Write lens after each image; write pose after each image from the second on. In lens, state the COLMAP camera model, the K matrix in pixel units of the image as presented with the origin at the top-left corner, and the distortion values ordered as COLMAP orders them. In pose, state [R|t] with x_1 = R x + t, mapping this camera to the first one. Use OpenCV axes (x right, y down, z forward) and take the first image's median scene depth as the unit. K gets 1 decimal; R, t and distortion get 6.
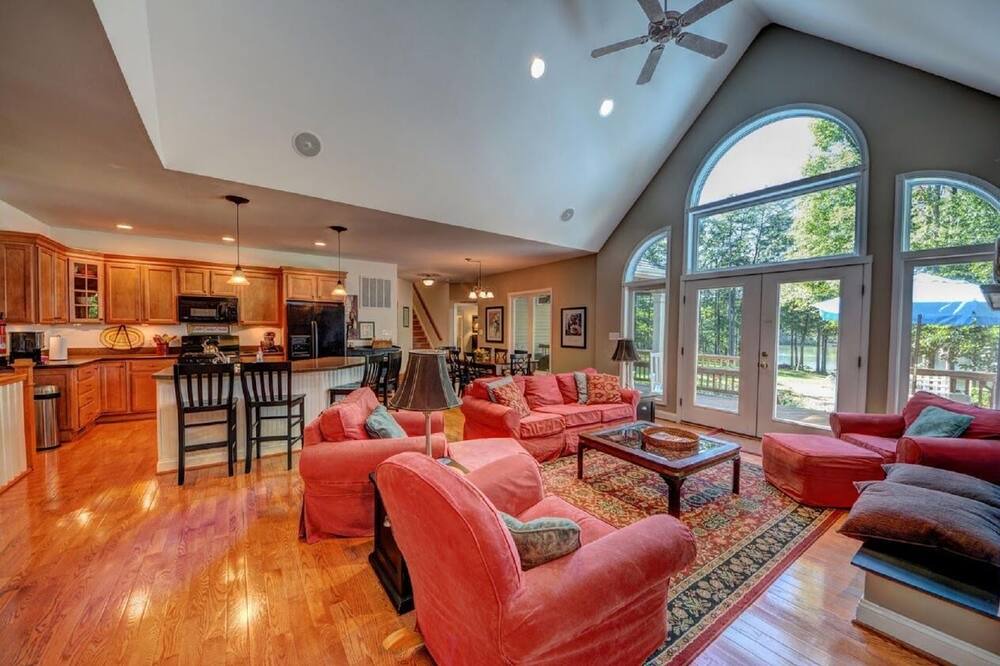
lens RADIAL K [[368.3, 0, 499.1], [0, 368.3, 341.7], [0, 0, 1]] dist [-0.000551, -0.000015]
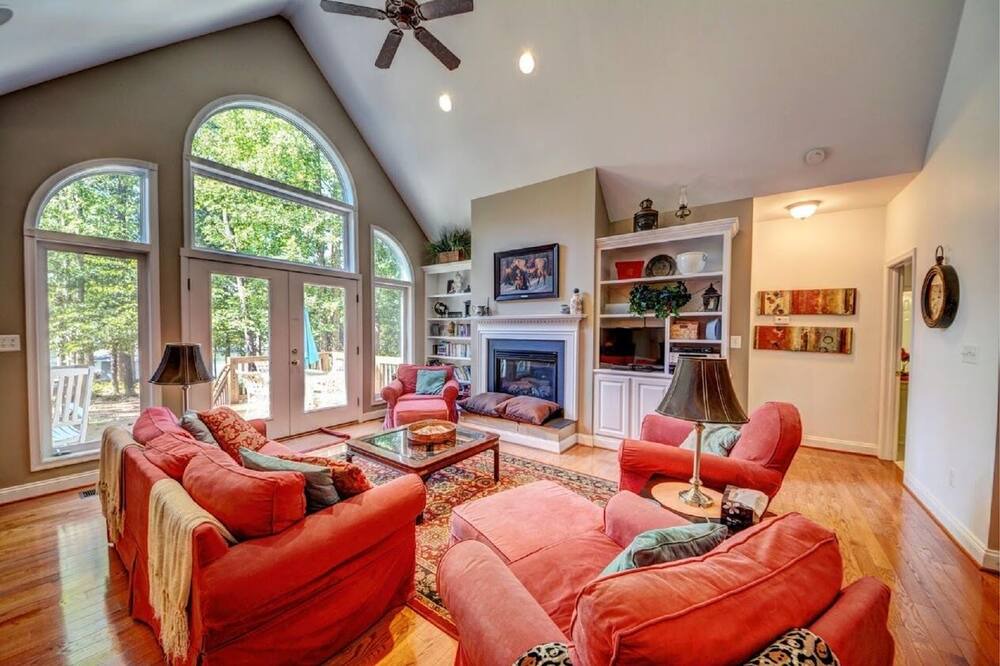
lens RADIAL K [[352.8, 0, 500.0], [0, 352.8, 341.5], [0, 0, 1]] dist [0.002775, -0.000122]
pose [[-0.330355, -0.044381, 0.942813, -0.309208], [0.028772, 0.997956, 0.057058, -0.027165], [-0.943418, 0.045976, -0.328403, 0.641281]]
